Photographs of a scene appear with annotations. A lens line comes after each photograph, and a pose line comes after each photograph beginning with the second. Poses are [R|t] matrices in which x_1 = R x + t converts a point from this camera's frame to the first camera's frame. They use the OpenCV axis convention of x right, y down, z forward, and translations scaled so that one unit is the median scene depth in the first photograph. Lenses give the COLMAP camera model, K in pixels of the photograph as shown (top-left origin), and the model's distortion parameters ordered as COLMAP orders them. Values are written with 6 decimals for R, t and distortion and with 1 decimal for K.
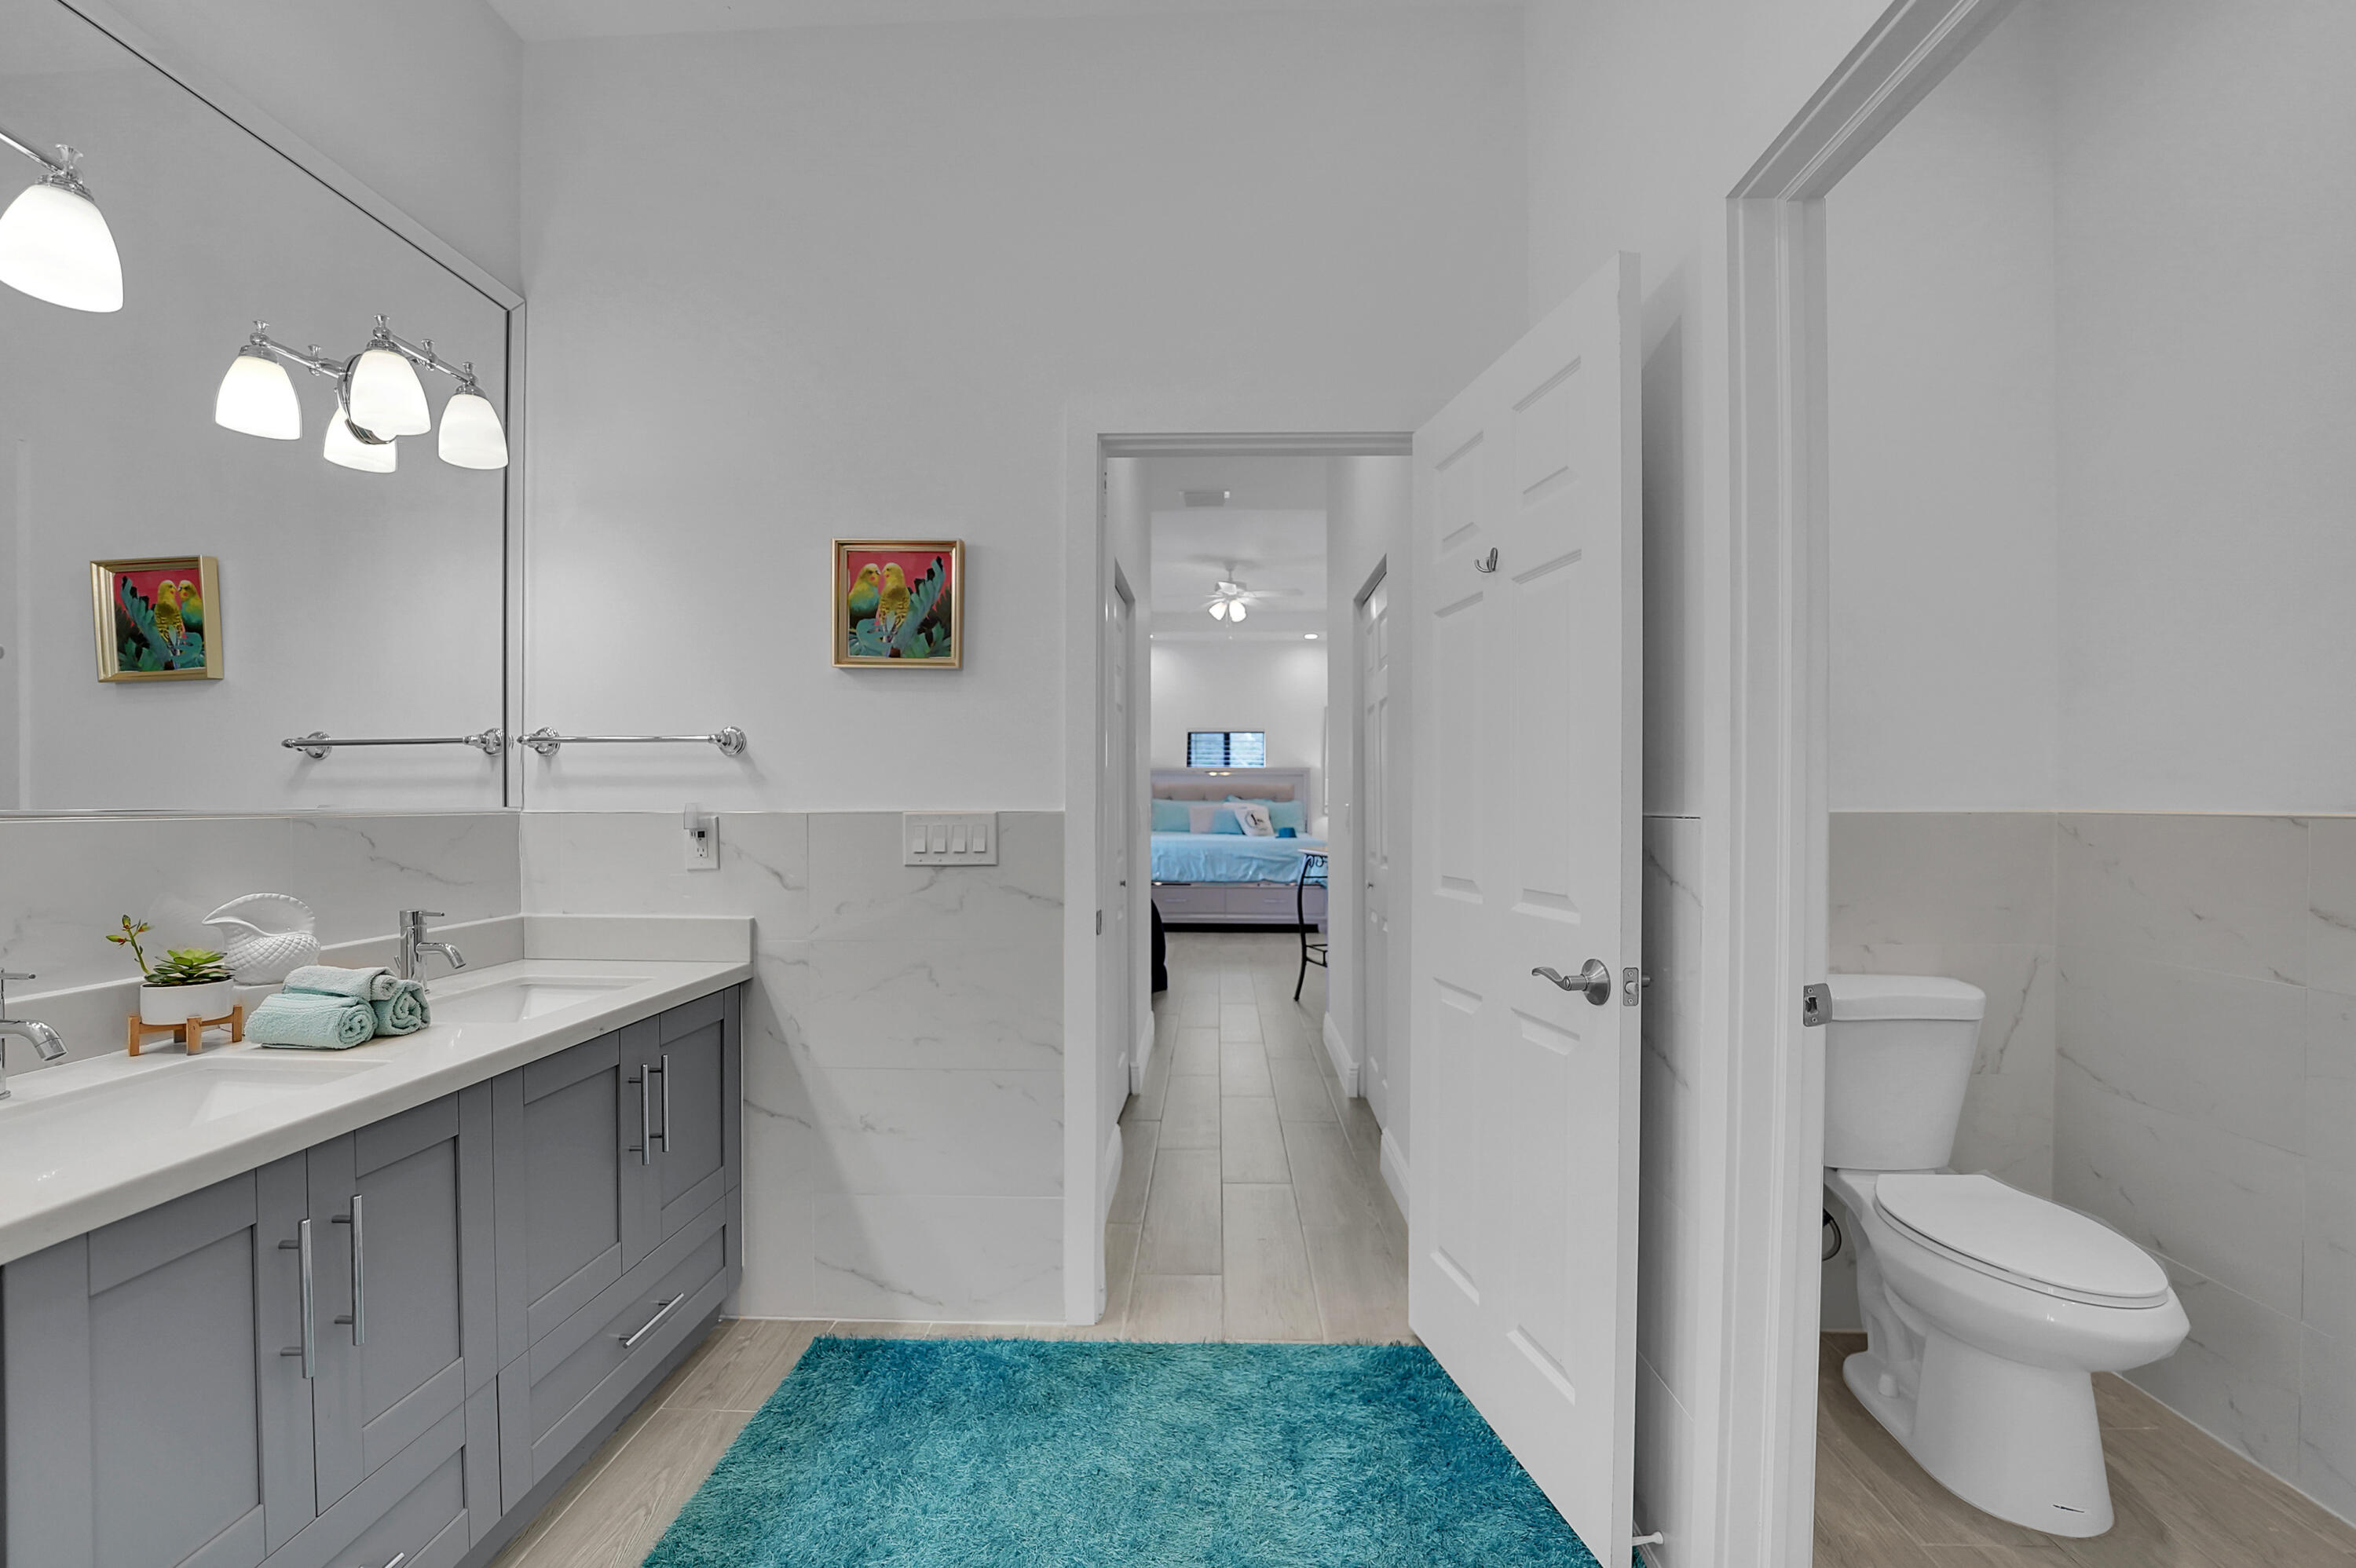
lens RADIAL K [[981.5, 0, 1172.8], [0, 981.5, 807.5], [0, 0, 1]] dist [-0.028775, 0.003236]
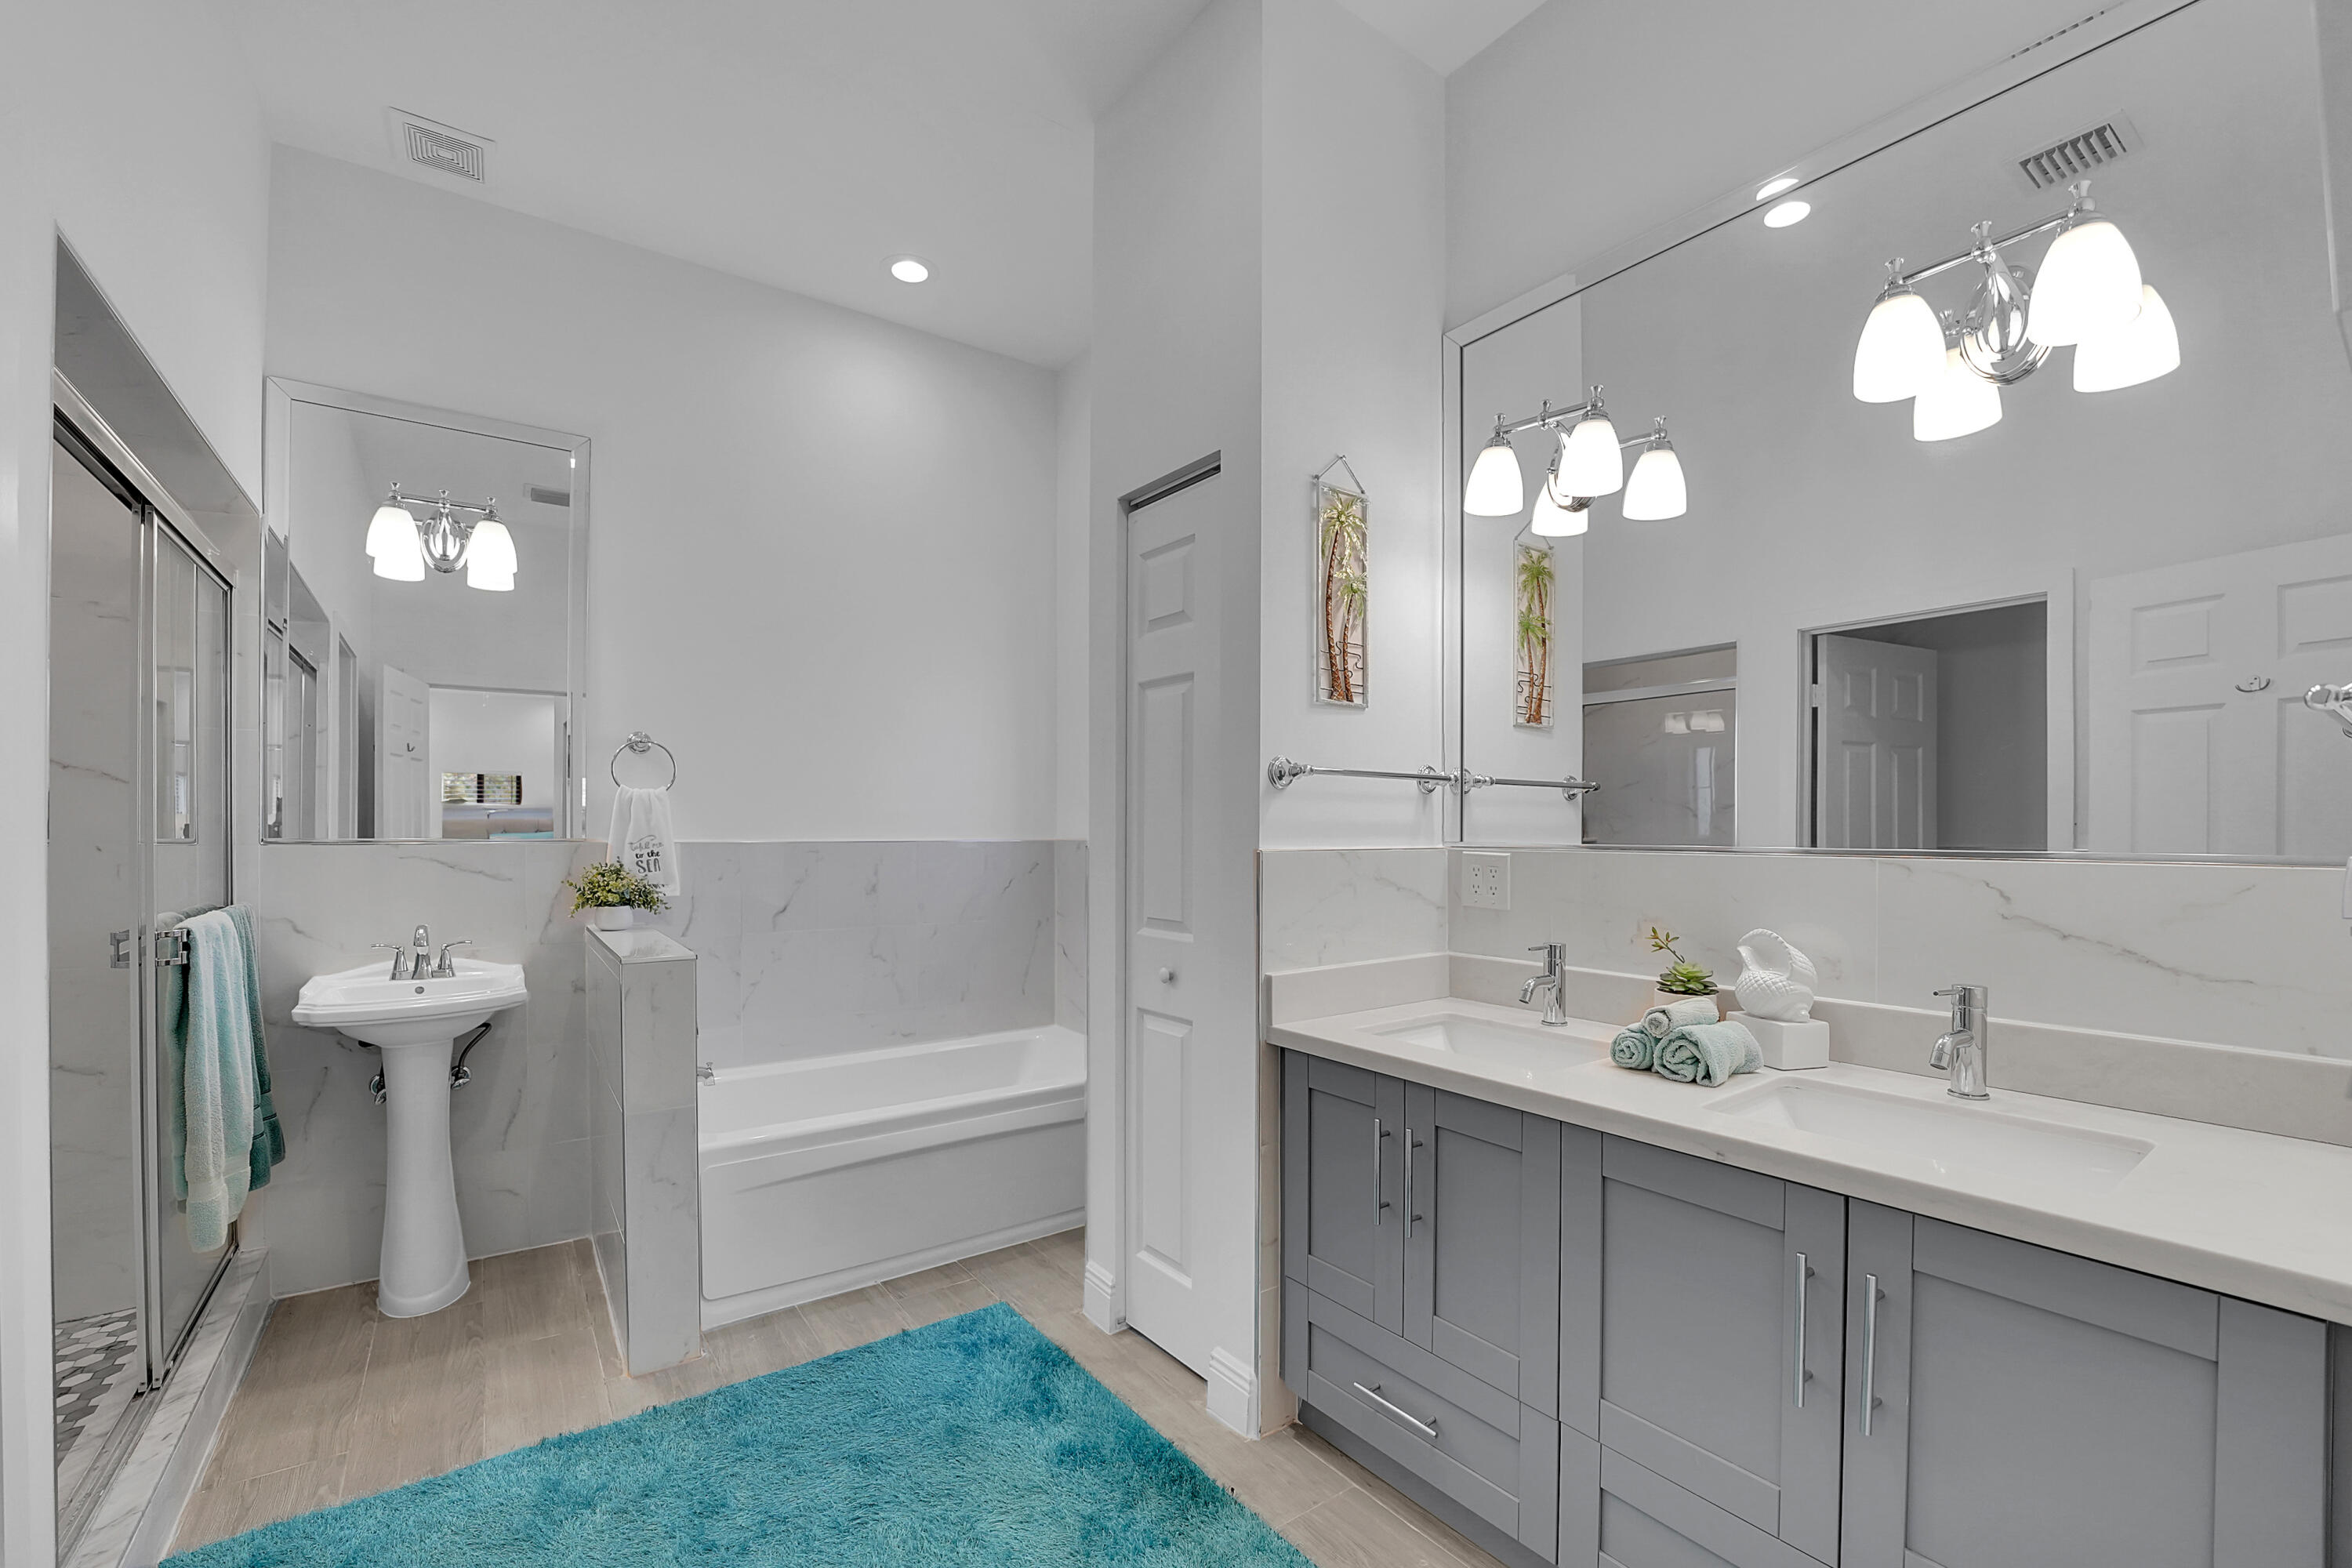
lens RADIAL K [[979.9, 0, 1180.8], [0, 979.9, 833.2], [0, 0, 1]] dist [-0.028775, 0.003236]
pose [[-0.784367, 0.004694, -0.620279, 0.142899], [-0.003052, 0.999930, 0.011426, -0.017066], [0.620289, 0.010856, -0.784298, 0.998077]]
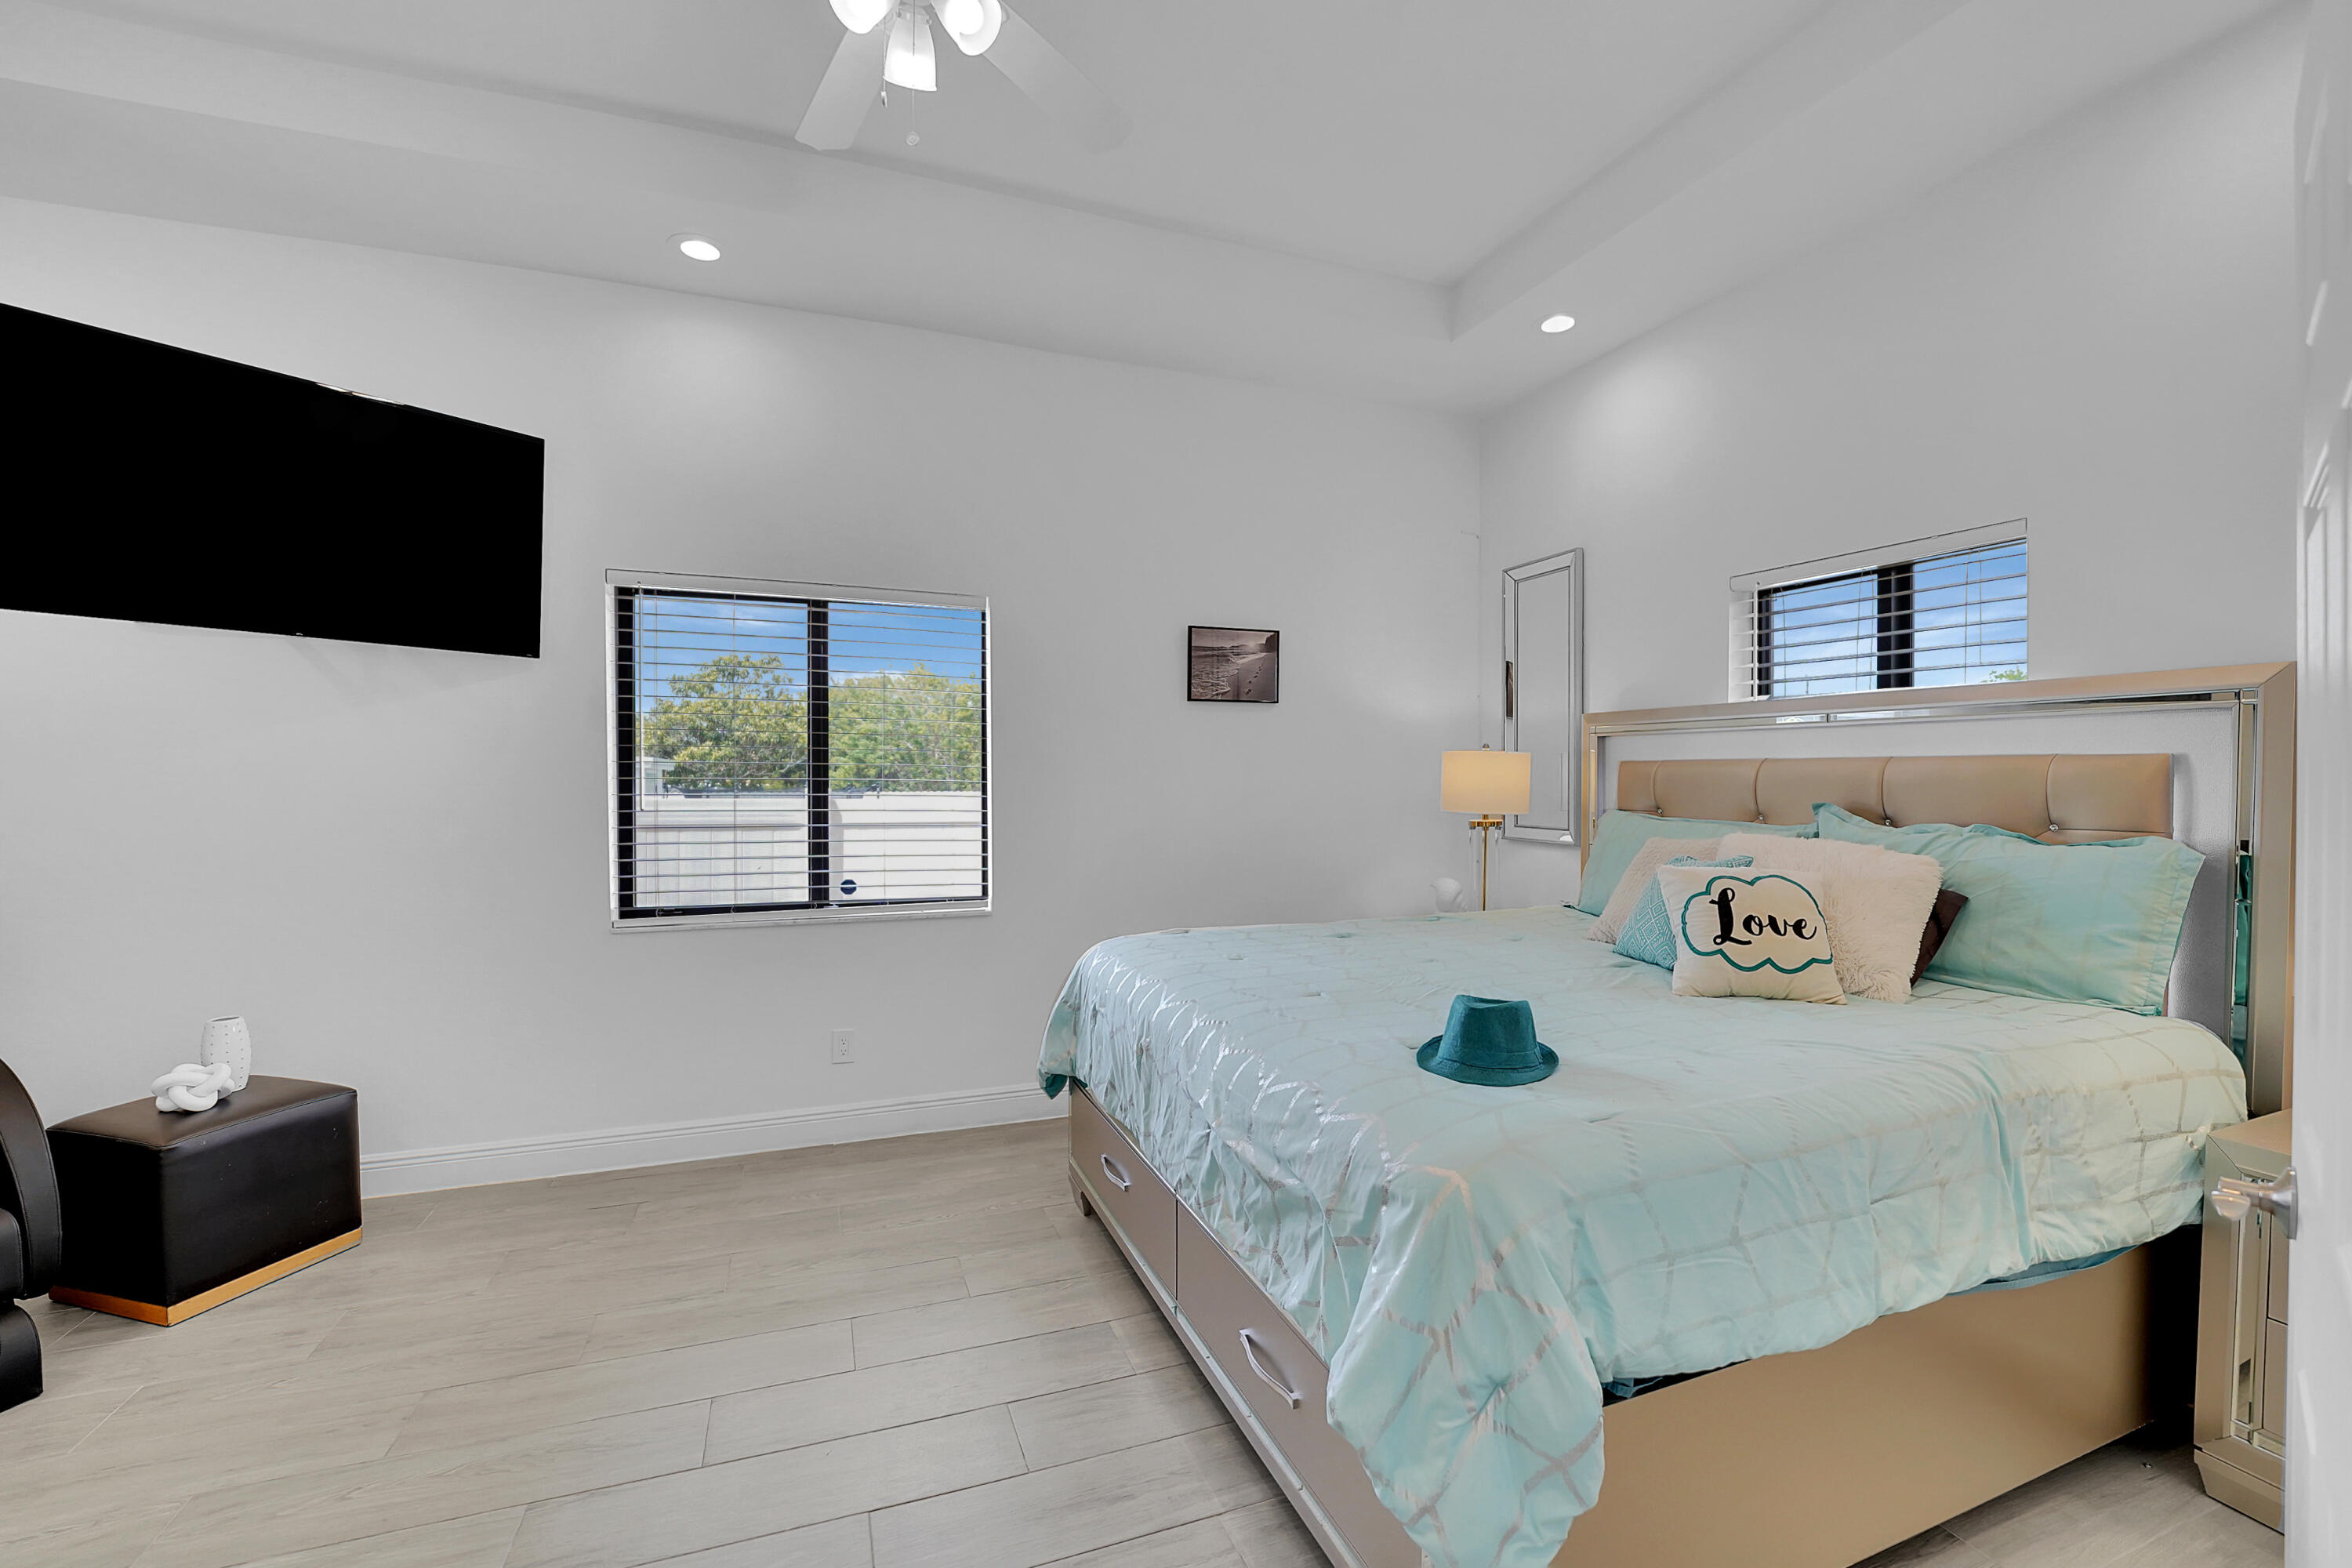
lens RADIAL K [[979.9, 0, 1178.3], [0, 979.9, 794.8], [0, 0, 1]] dist [-0.028775, 0.003236]
pose [[0.405848, 0.019766, -0.913727, 1.034170], [-0.007344, 0.999804, 0.018366, -0.087535], [0.913911, -0.000743, 0.405913, 3.407791]]
